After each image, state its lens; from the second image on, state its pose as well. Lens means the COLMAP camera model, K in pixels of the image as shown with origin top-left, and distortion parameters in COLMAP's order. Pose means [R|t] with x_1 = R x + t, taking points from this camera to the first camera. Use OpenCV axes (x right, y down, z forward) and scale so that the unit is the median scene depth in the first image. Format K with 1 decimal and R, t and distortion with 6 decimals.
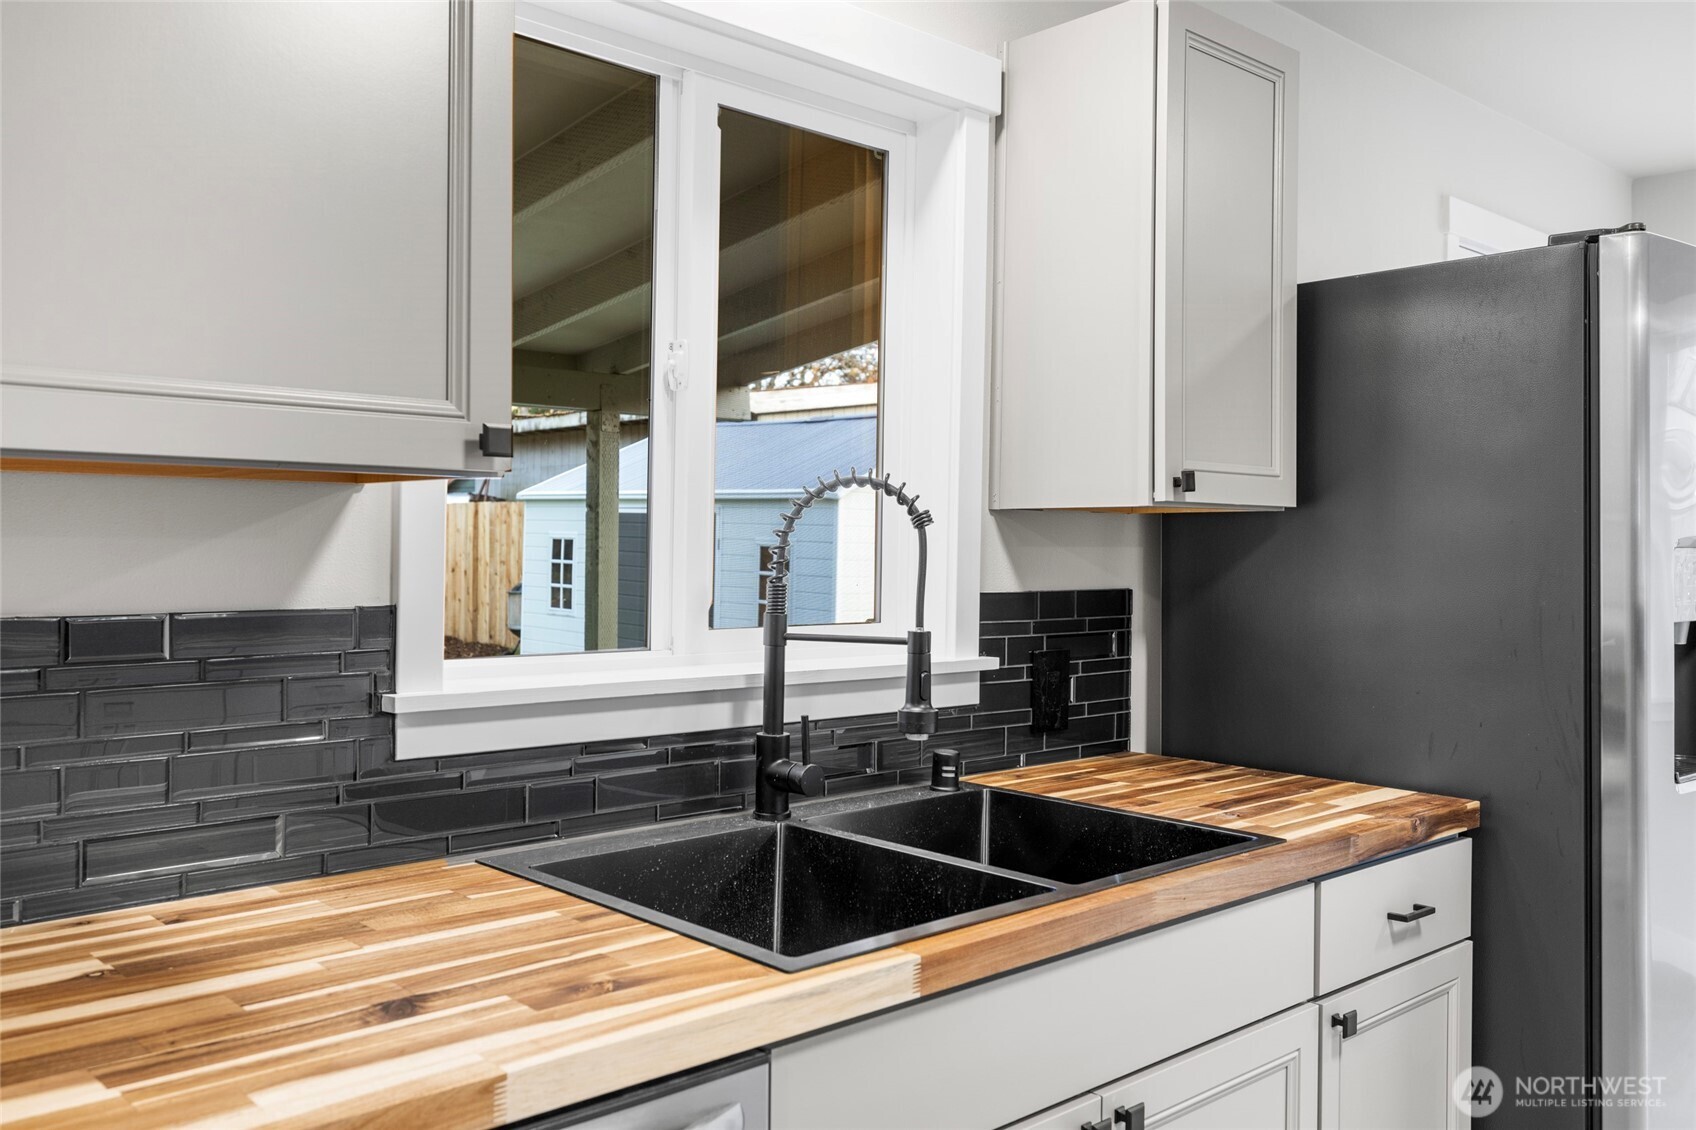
lens RADIAL K [[1405.6, 0, 835.6], [0, 1405.6, 545.3], [0, 0, 1]] dist [0.004005, 0.001059]
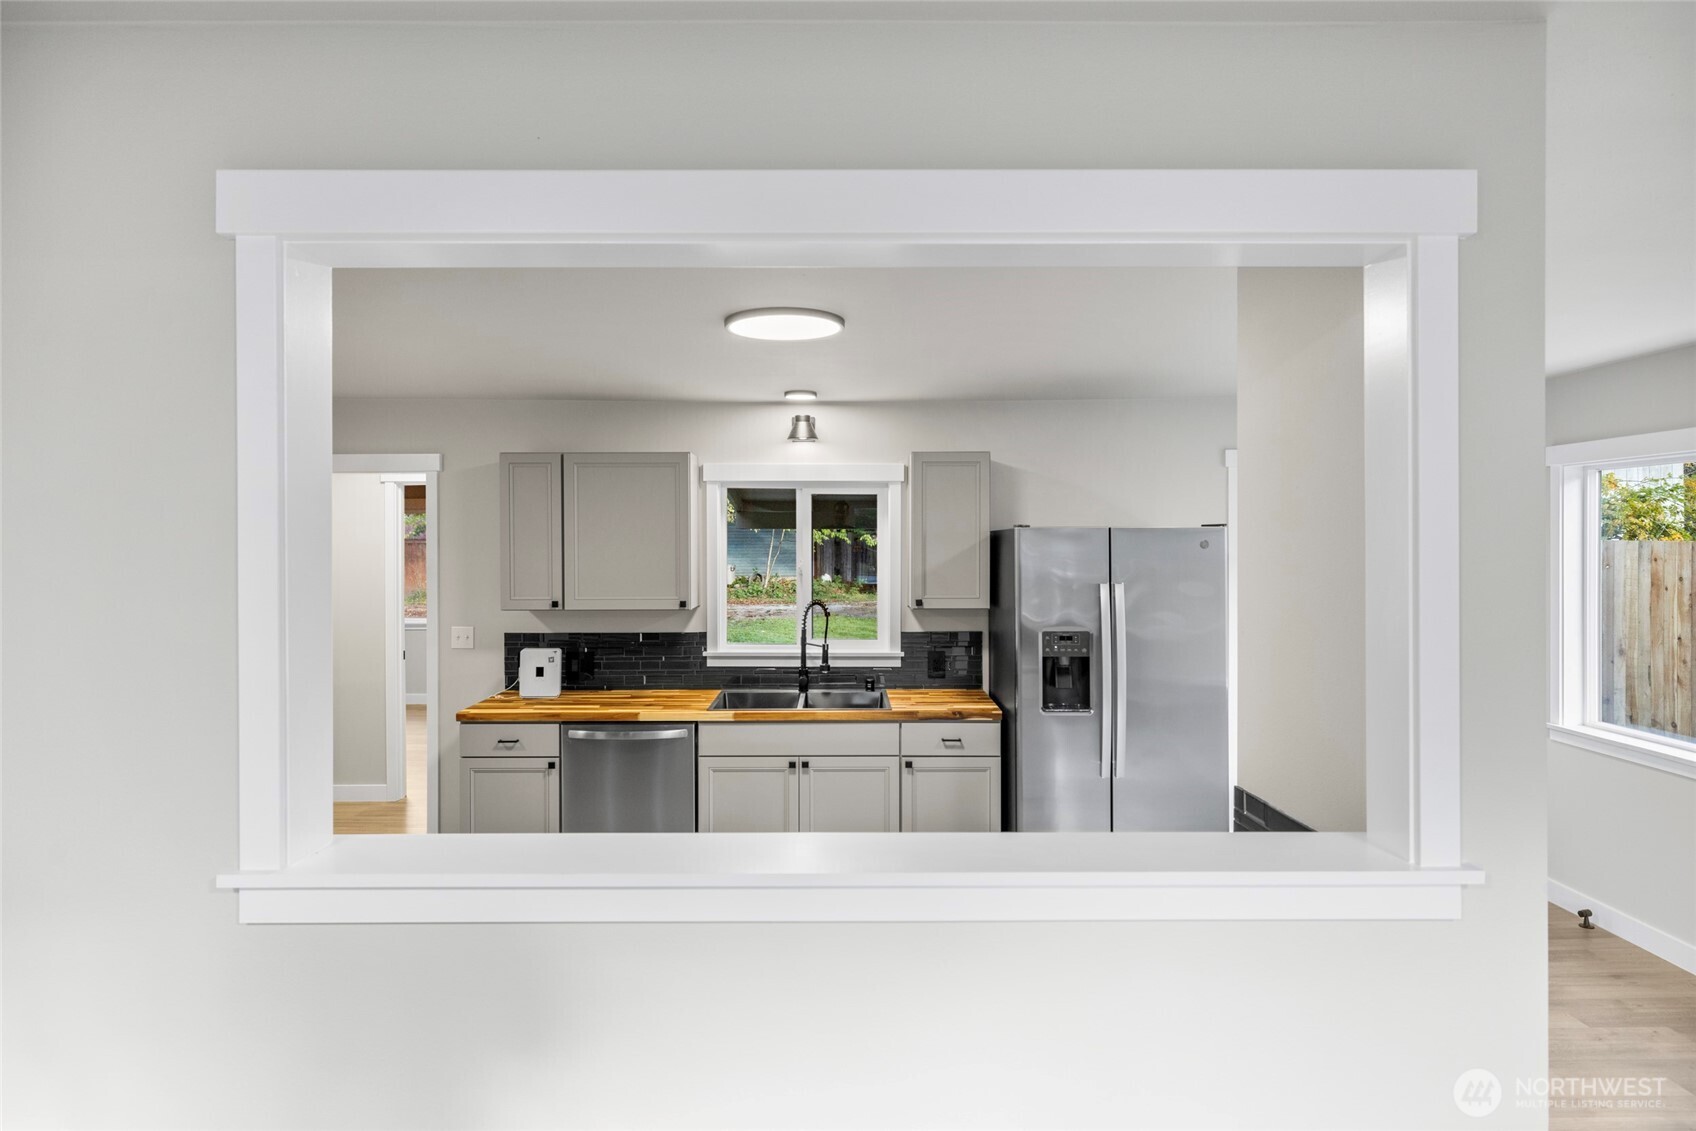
lens RADIAL K [[977.3, 0, 846.0], [0, 977.3, 537.9], [0, 0, 1]] dist [-0.003393, -0.000655]
pose [[0.736169, -0.010655, -0.676714, 1.762491], [0.010681, 0.999934, -0.004125, -0.199200], [0.676714, -0.004191, 0.736234, -0.826428]]
